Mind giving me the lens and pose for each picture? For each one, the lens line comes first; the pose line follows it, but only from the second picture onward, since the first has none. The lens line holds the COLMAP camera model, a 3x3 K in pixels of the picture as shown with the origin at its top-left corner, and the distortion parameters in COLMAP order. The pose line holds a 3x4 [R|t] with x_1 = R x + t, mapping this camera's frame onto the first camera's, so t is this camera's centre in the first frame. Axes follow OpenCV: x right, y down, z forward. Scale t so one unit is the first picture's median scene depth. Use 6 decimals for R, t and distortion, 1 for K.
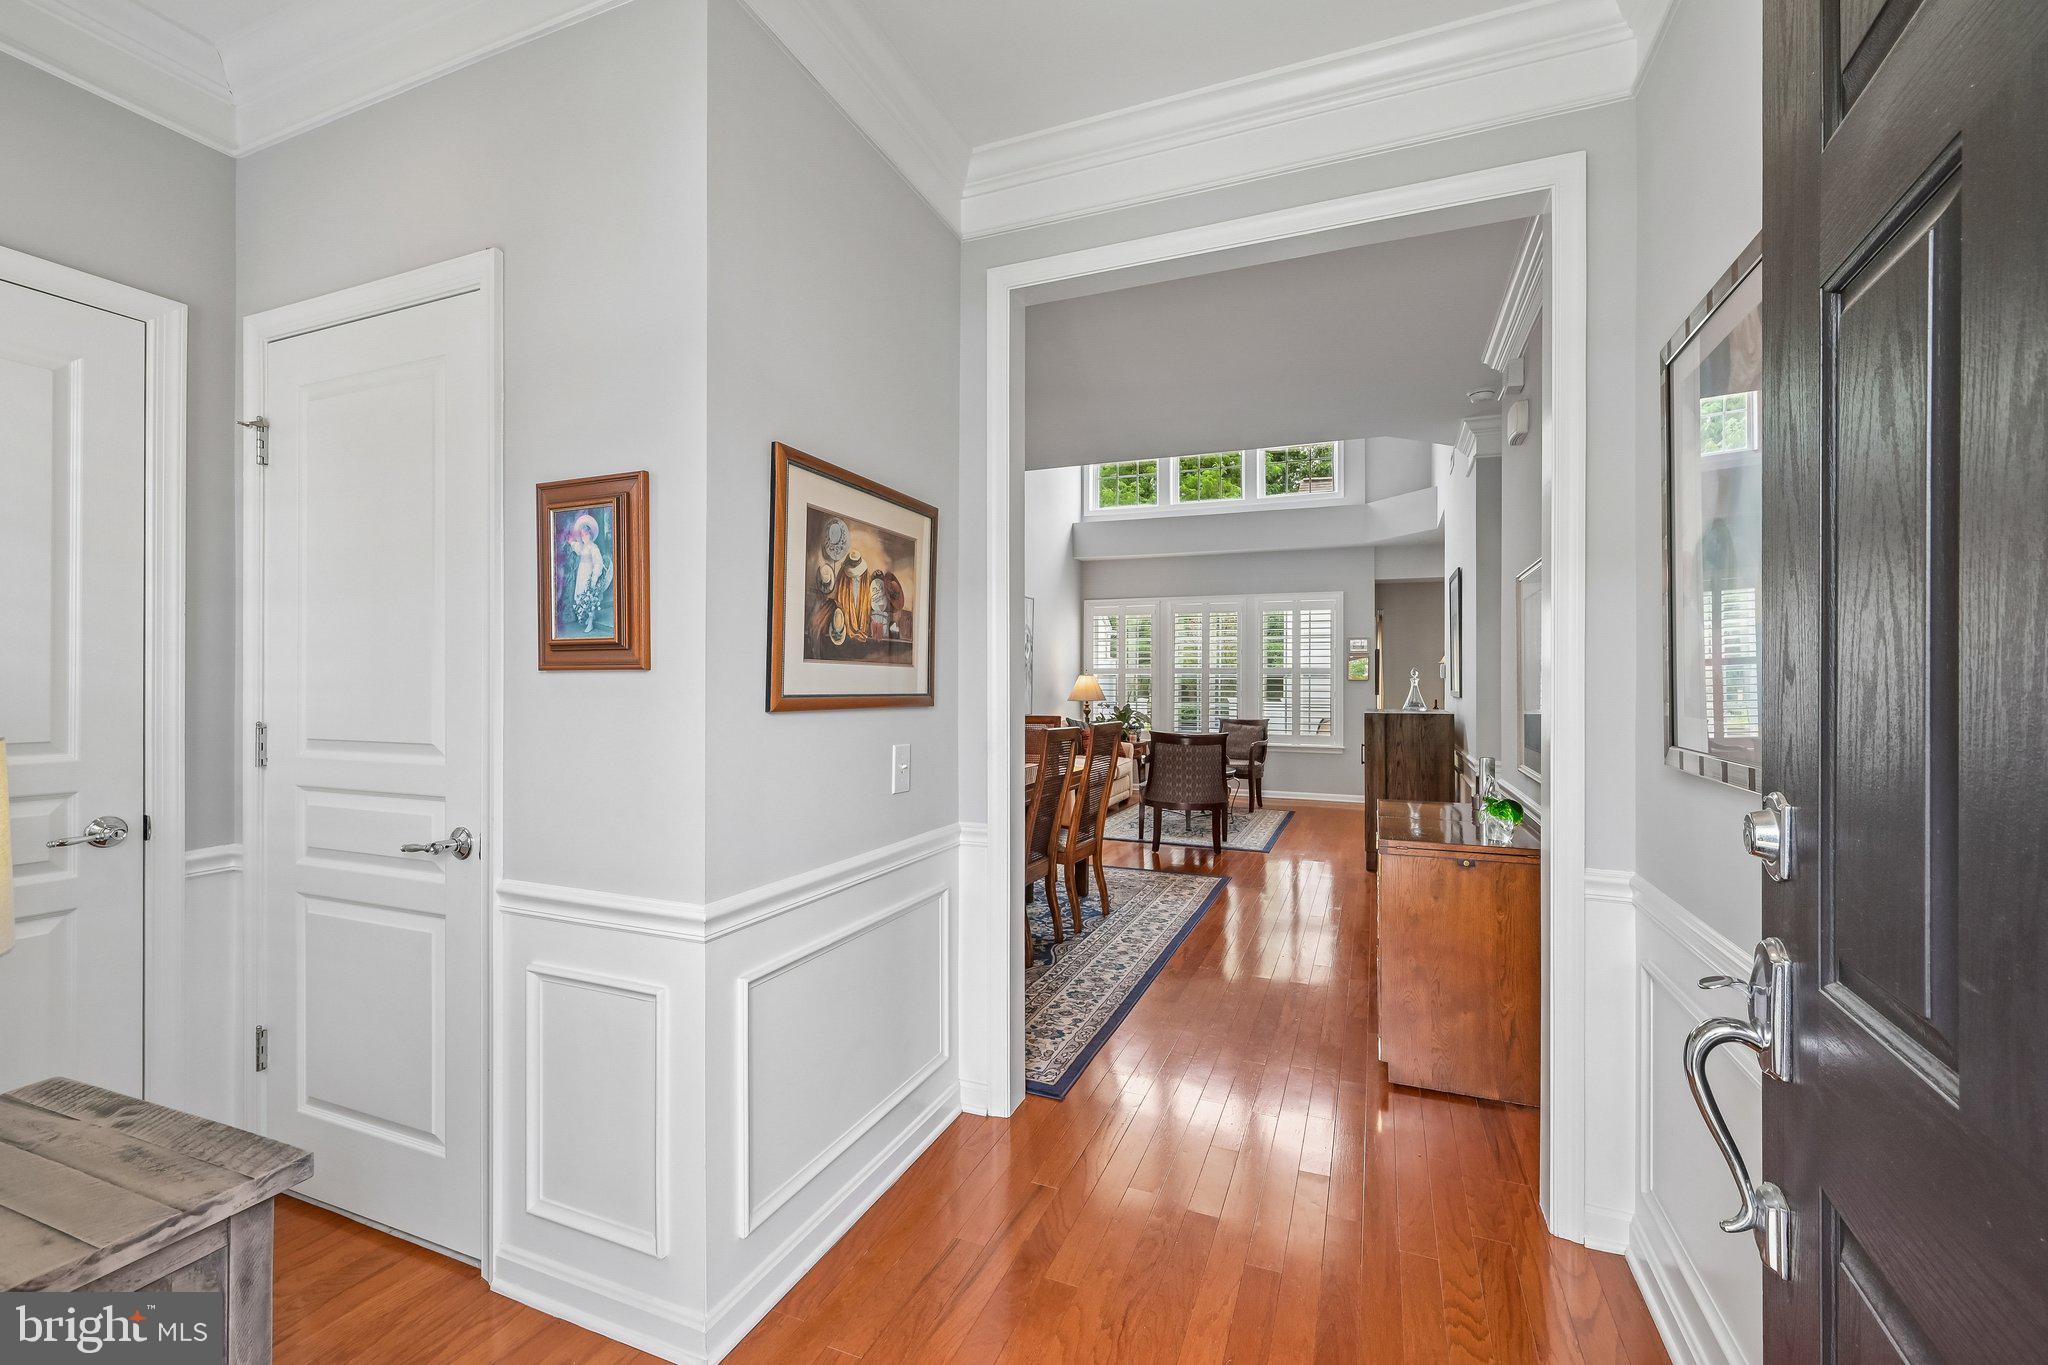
lens RADIAL K [[831.1, 0, 1034.0], [0, 831.1, 674.6], [0, 0, 1]] dist [-0.001943, -0.000101]
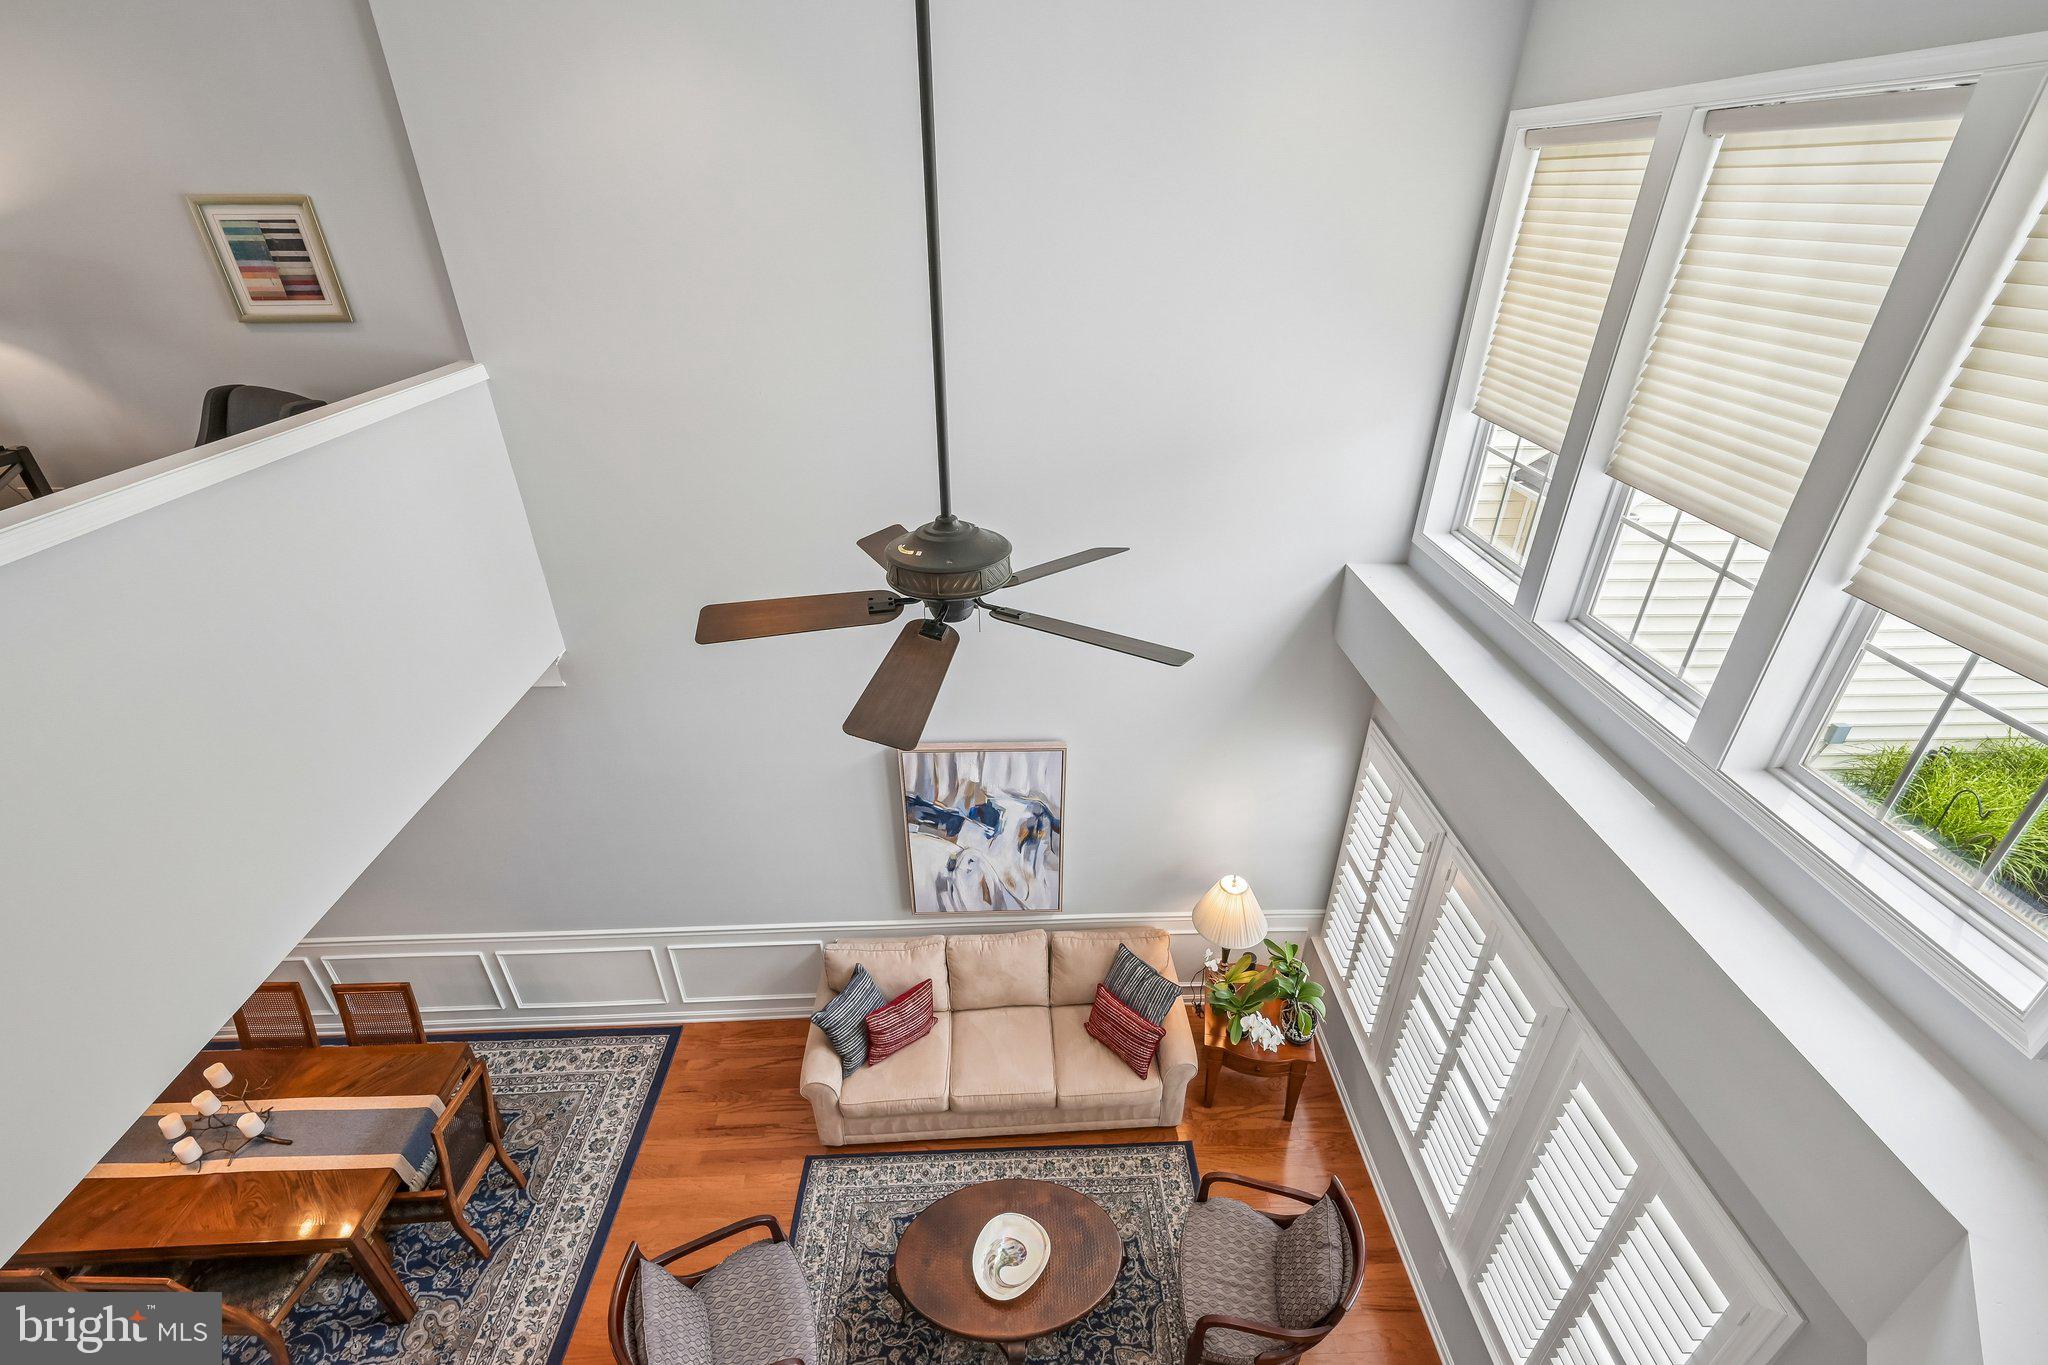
lens RADIAL K [[879.1, 0, 1034.7], [0, 879.1, 695.4], [0, 0, 1]] dist [0.002410, 0.000969]
pose [[0.421329, 0.450737, -0.786967, 0.432163], [0.009878, 0.865416, 0.500957, -0.414380], [0.906854, -0.218842, 0.360172, 0.817648]]
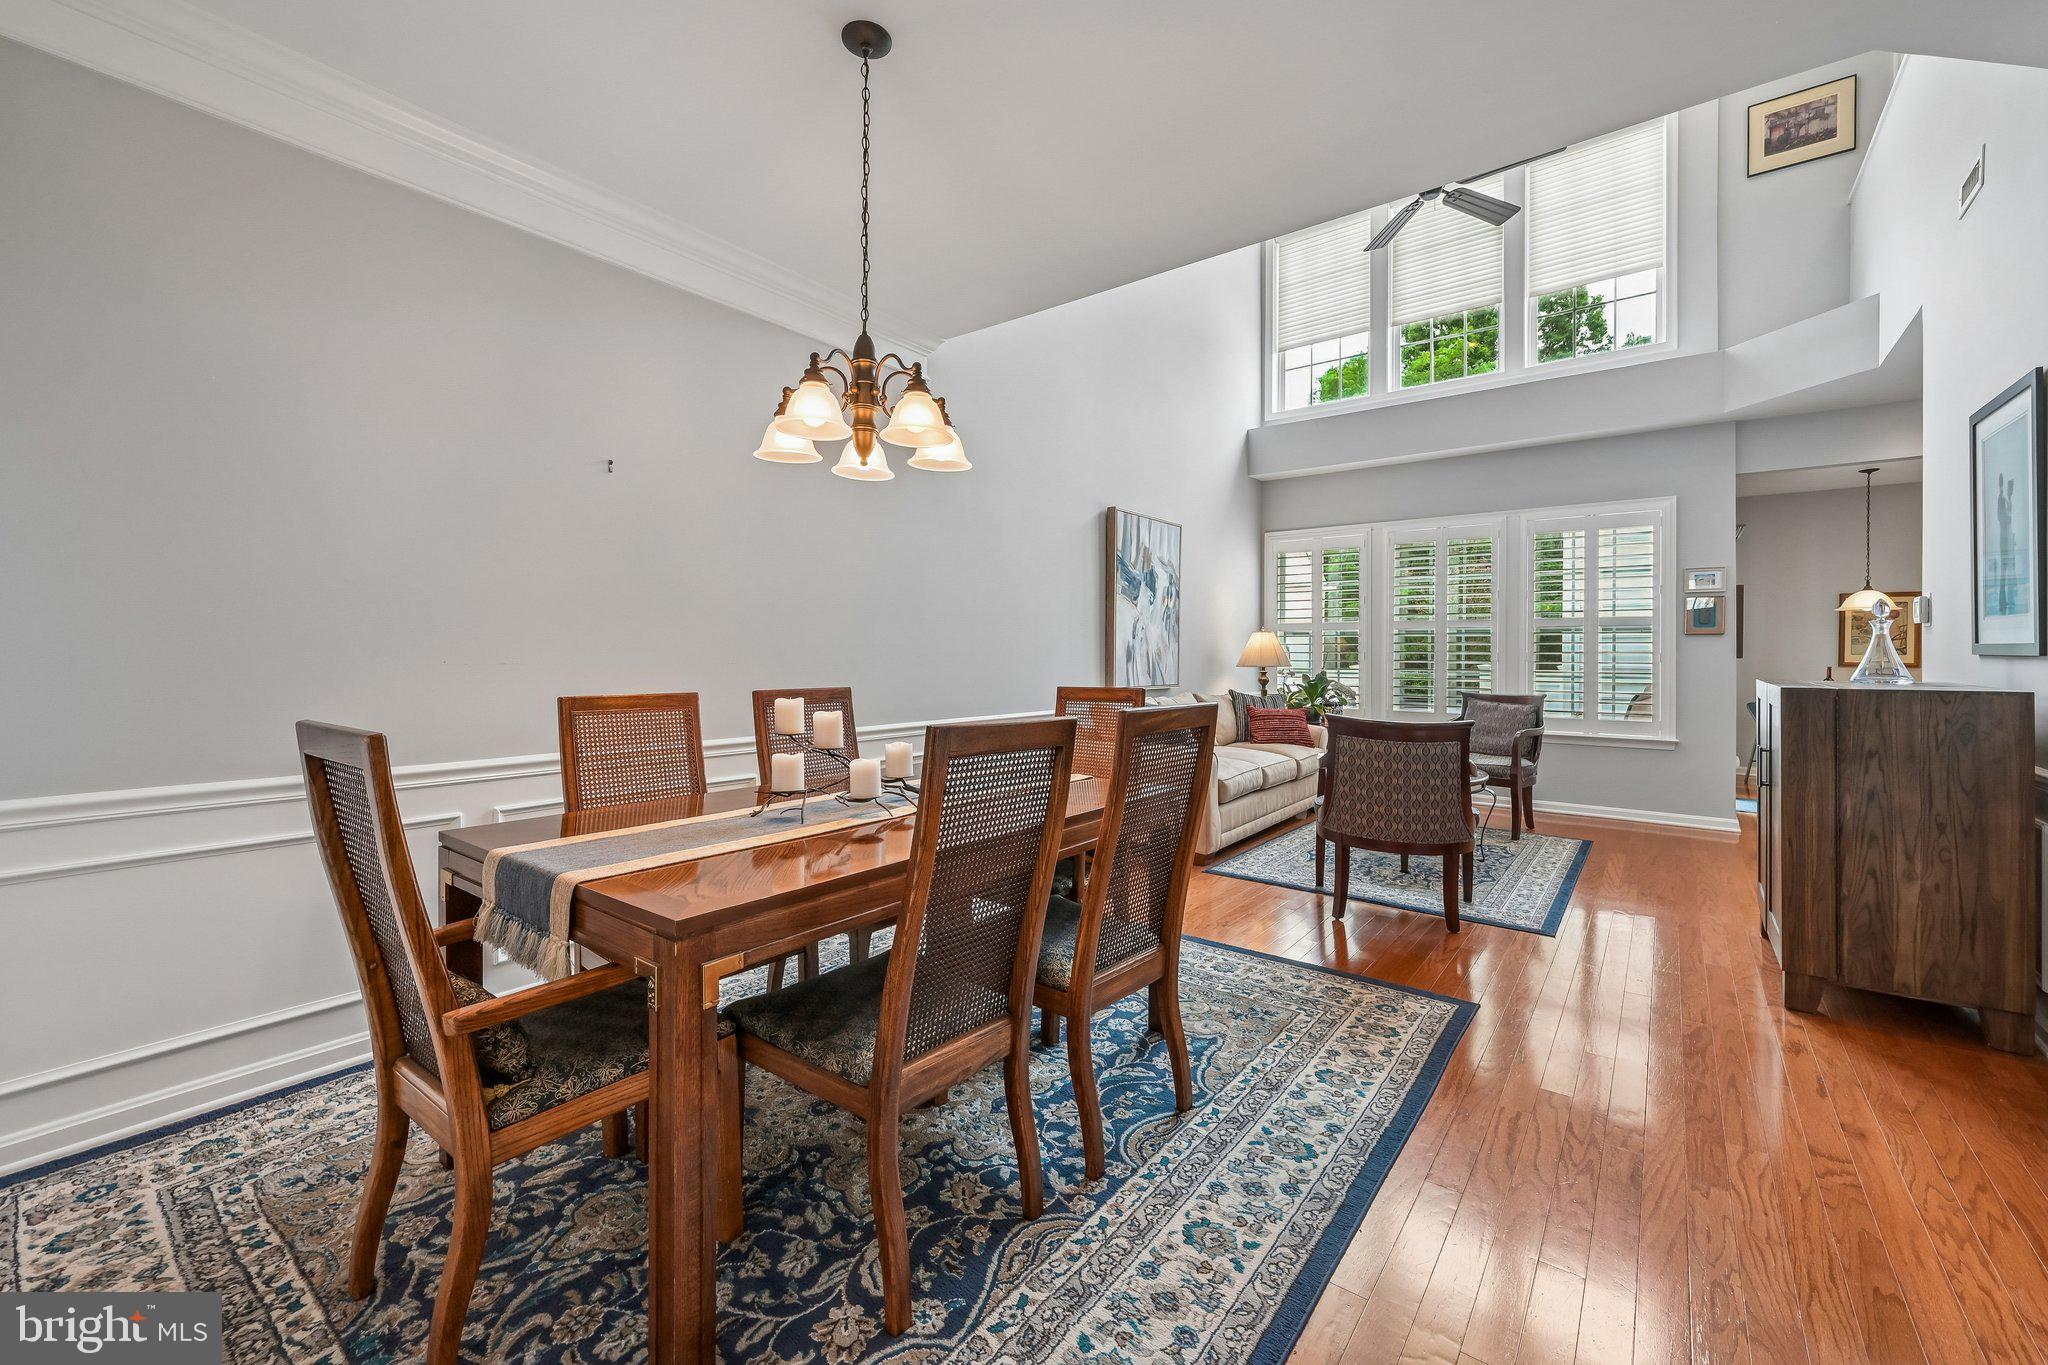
lens RADIAL K [[826.7, 0, 1039.8], [0, 826.7, 653.1], [0, 0, 1]] dist [0.007971, -0.000156]
pose [[0.966584, -0.000623, -0.256349, 0.068967], [0.003487, 0.999936, 0.010718, 0.012954], [0.256326, -0.011254, 0.966525, 0.282644]]
